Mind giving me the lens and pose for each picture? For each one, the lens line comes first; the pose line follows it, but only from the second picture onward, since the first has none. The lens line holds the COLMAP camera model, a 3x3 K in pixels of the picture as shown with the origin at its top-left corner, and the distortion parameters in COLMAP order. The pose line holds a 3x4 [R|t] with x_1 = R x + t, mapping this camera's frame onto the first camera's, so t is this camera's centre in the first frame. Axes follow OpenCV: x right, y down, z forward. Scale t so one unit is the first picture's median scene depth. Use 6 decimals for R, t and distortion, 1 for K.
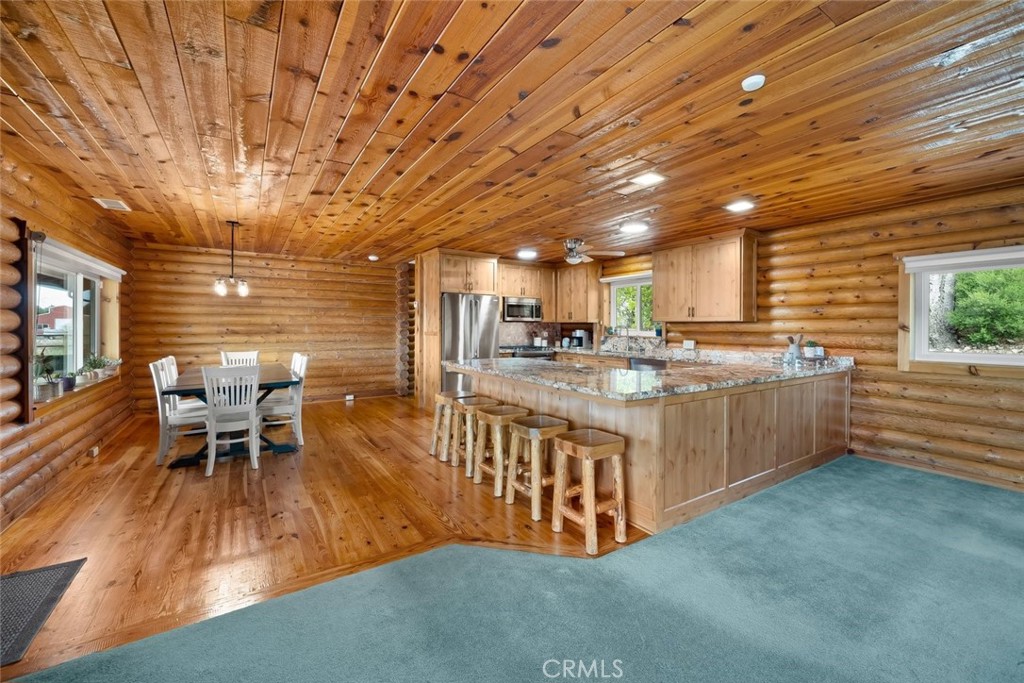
lens RADIAL K [[404.4, 0, 505.0], [0, 404.4, 327.6], [0, 0, 1]] dist [-0.007001, -0.000103]
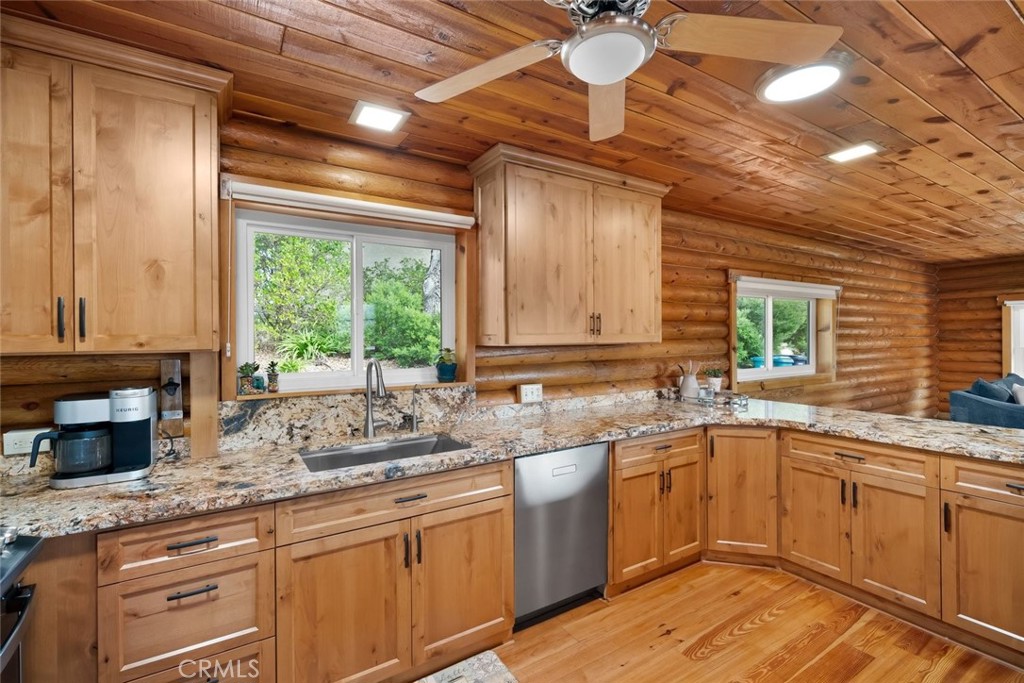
lens RADIAL K [[453.9, 0, 510.4], [0, 453.9, 337.6], [0, 0, 1]] dist [0.002491, 0.000160]
pose [[0.010610, -0.008954, 0.999904, -0.052593], [0.009557, 0.999915, 0.008853, -0.021770], [-0.999898, 0.009462, 0.010694, 0.822922]]
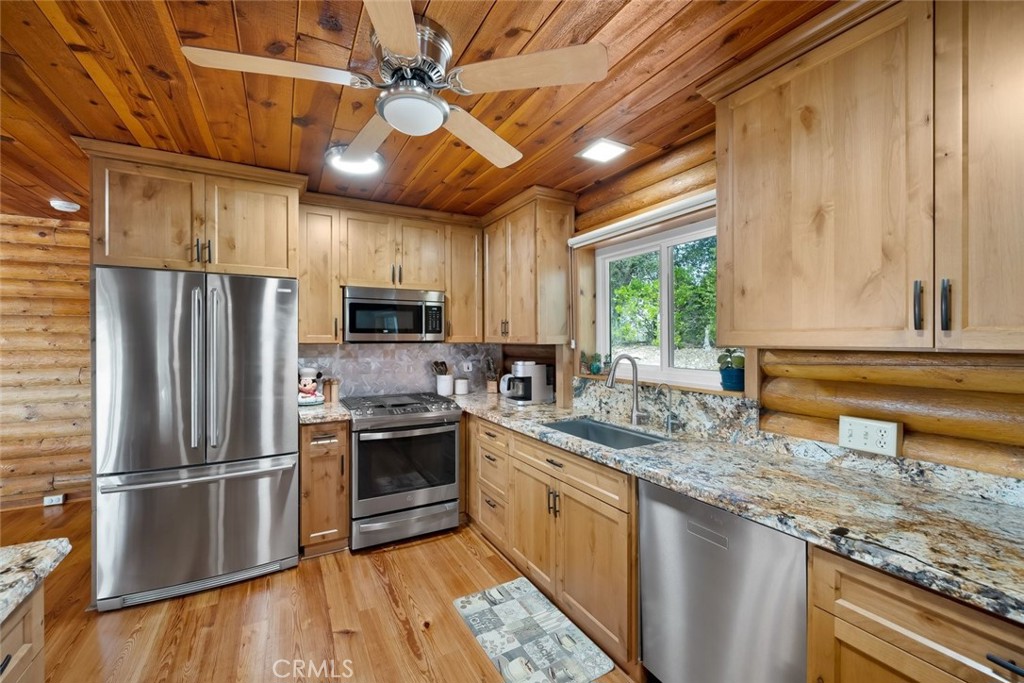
lens RADIAL K [[404.4, 0, 490.3], [0, 404.4, 342.0], [0, 0, 1]] dist [-0.007001, -0.000103]
pose [[0.996680, -0.004868, -0.081273, 0.188857], [0.005077, 0.999984, 0.002358, -0.016534], [0.081260, -0.002762, 0.996689, 0.582993]]
